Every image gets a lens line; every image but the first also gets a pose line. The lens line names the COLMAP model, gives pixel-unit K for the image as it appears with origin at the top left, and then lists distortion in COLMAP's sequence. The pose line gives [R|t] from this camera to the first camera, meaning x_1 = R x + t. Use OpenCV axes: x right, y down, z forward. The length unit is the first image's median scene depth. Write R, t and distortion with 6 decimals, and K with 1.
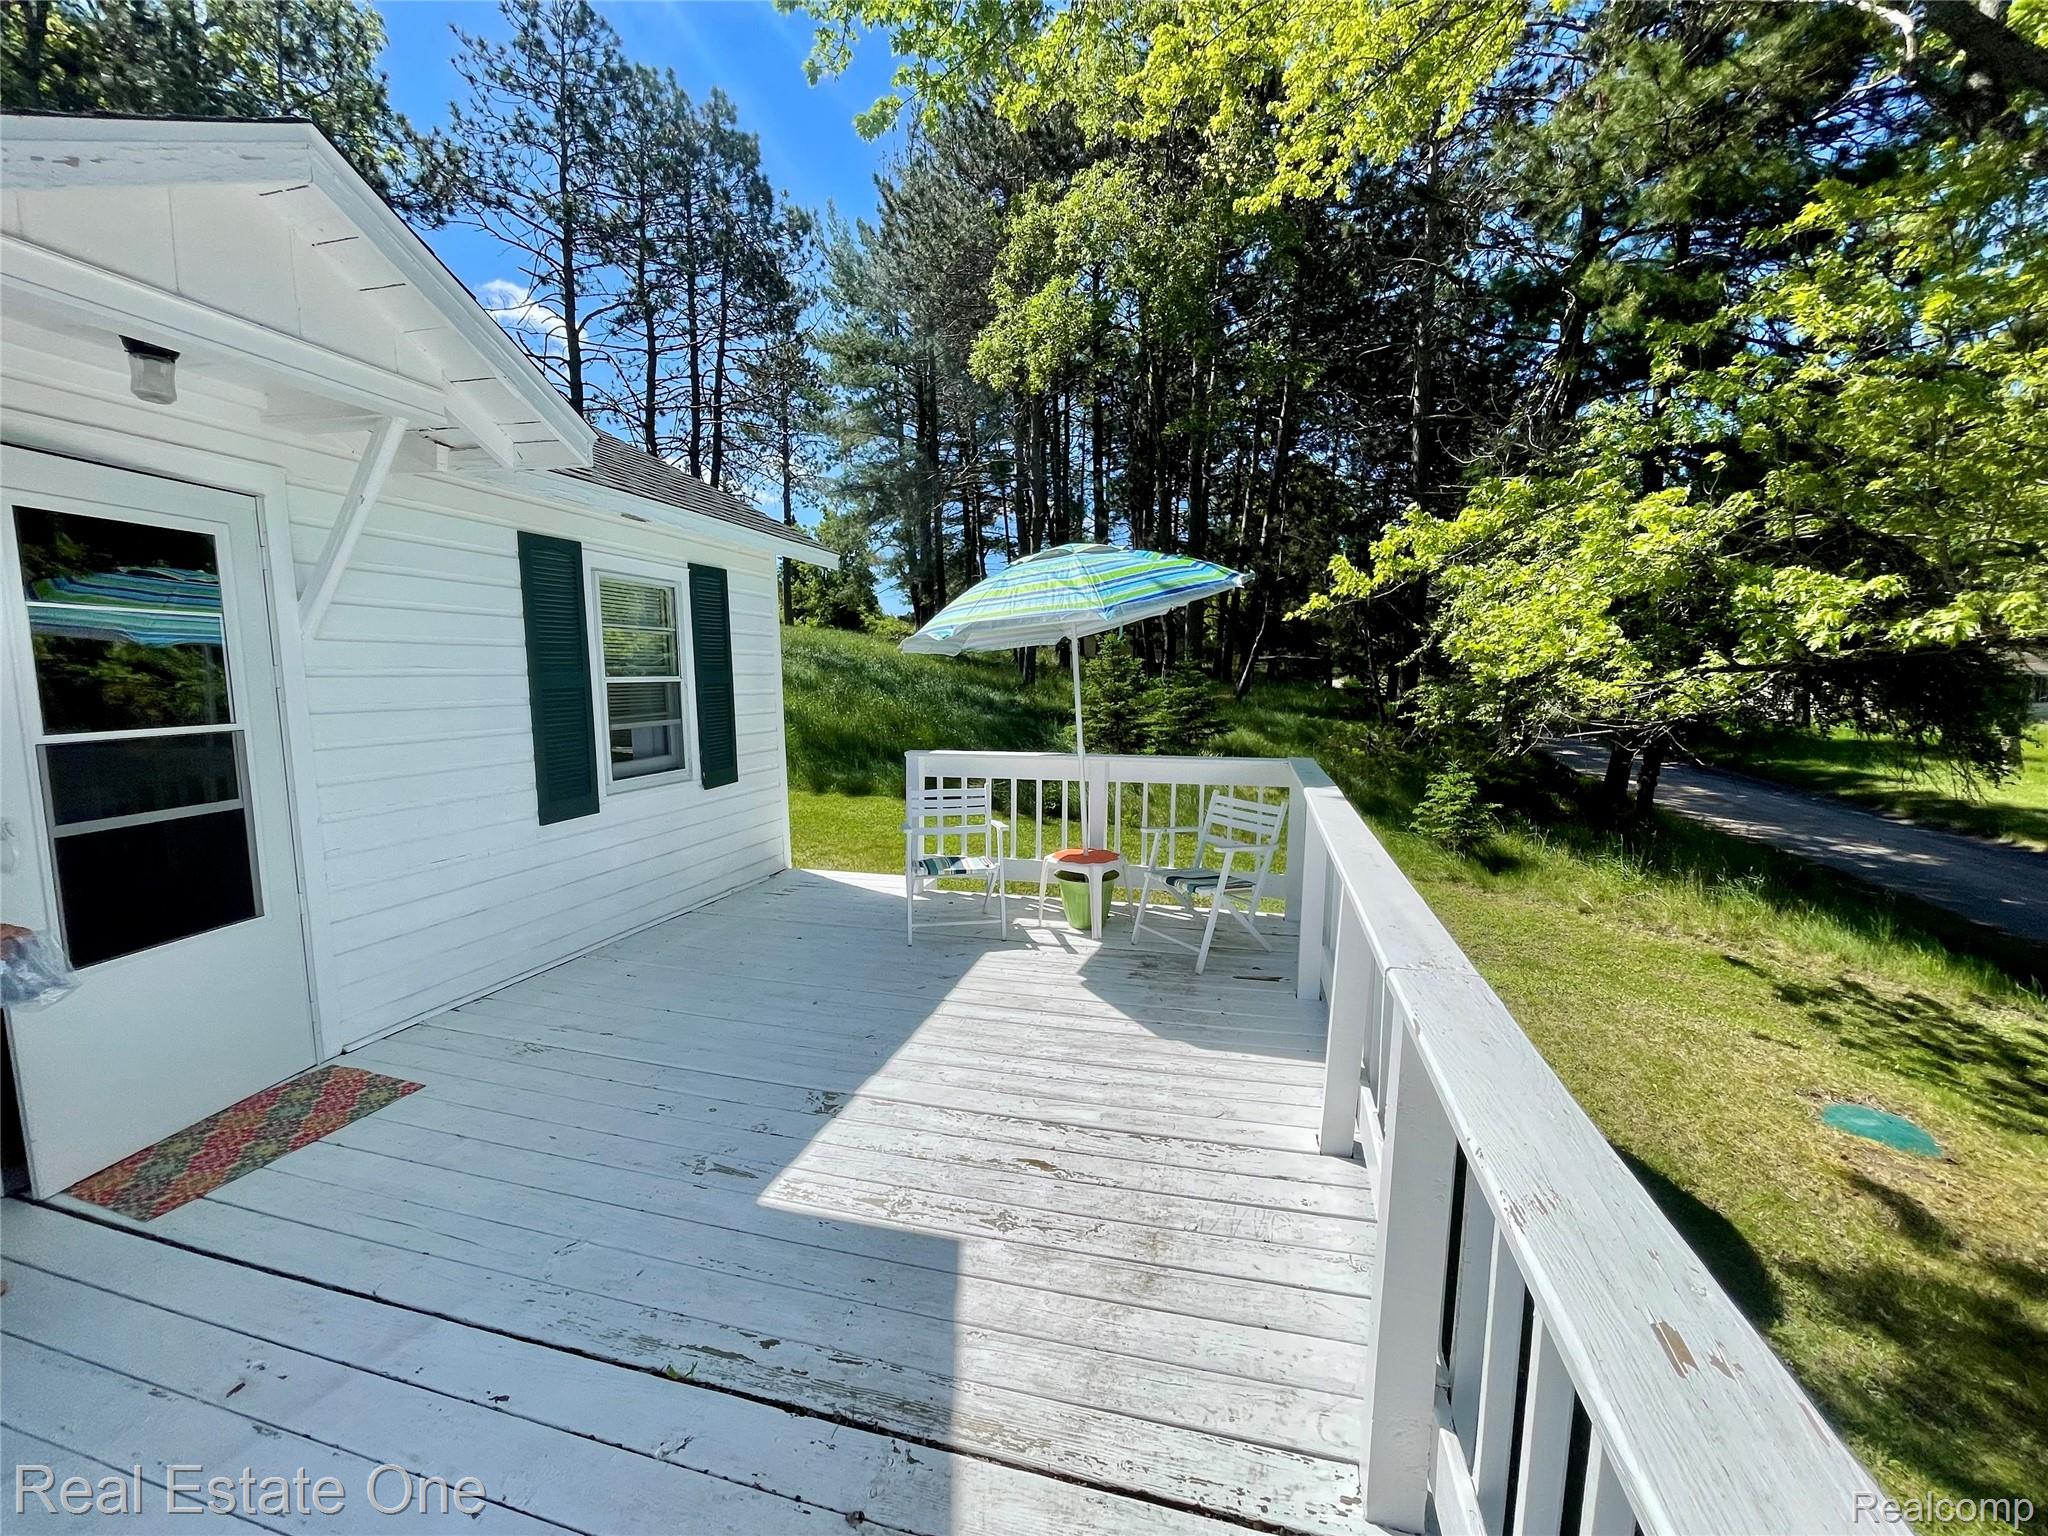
lens RADIAL K [[826.9, 0, 1024.7], [0, 826.9, 764.9], [0, 0, 1]] dist [0.000263, -0.002576]
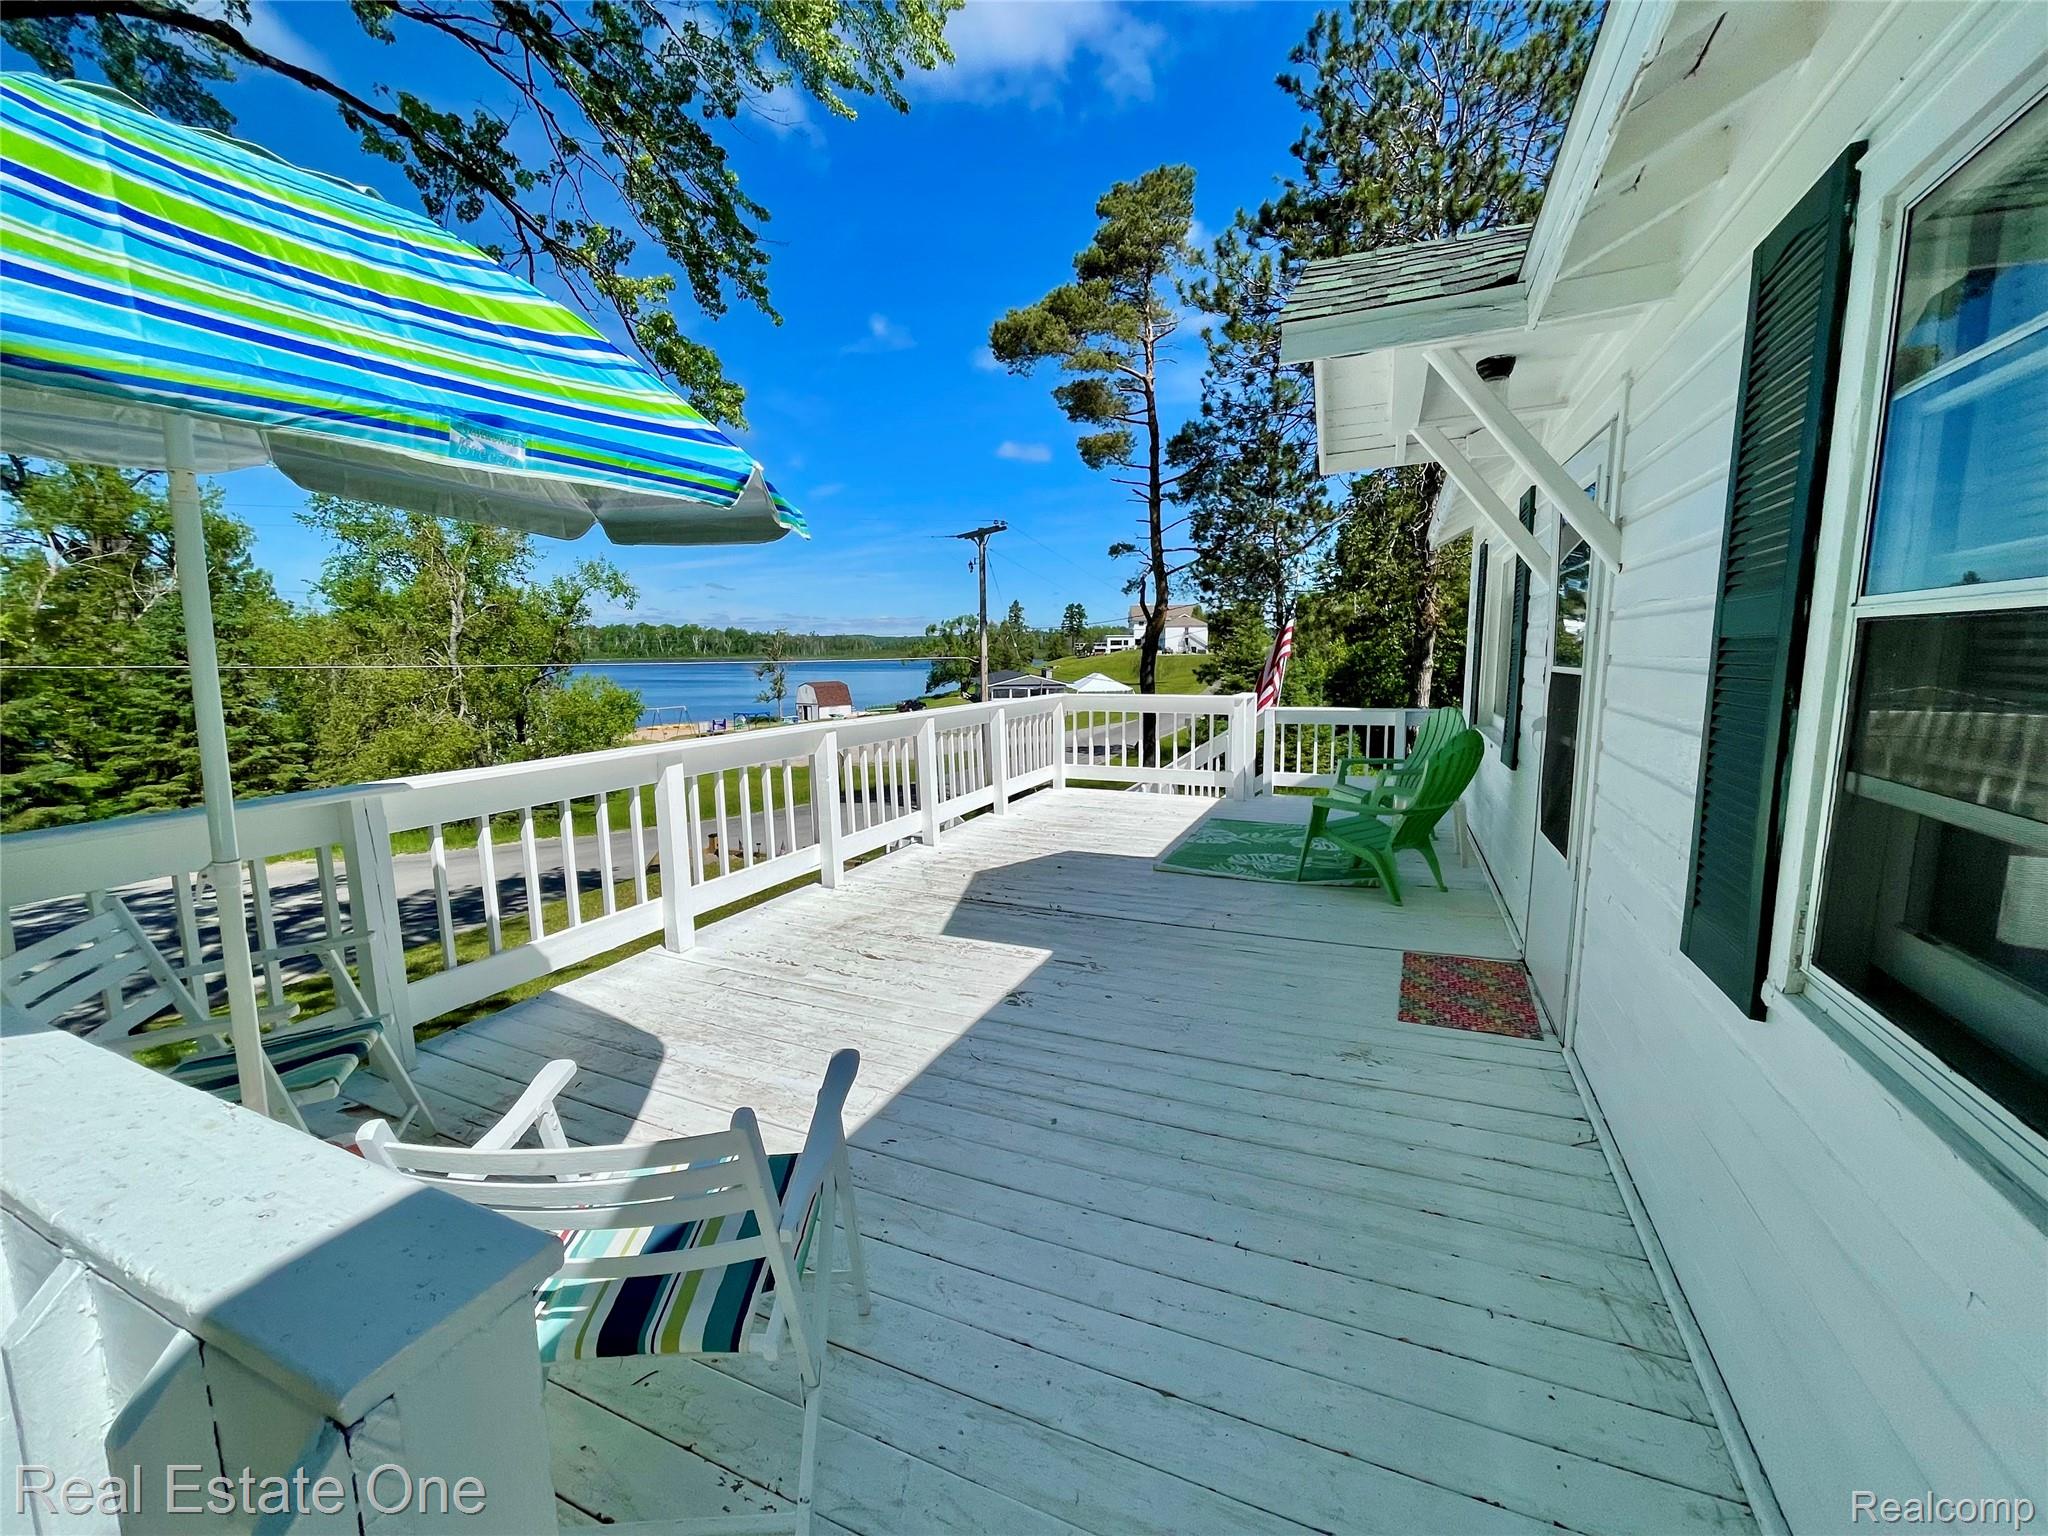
lens RADIAL K [[826.9, 0, 1024.7], [0, 826.9, 764.9], [0, 0, 1]] dist [0.000263, -0.002576]
pose [[-0.988347, -0.009373, 0.151929, -0.426325], [0.029163, 0.967953, 0.249434, -0.200677], [-0.149398, 0.250958, -0.956400, 2.035687]]
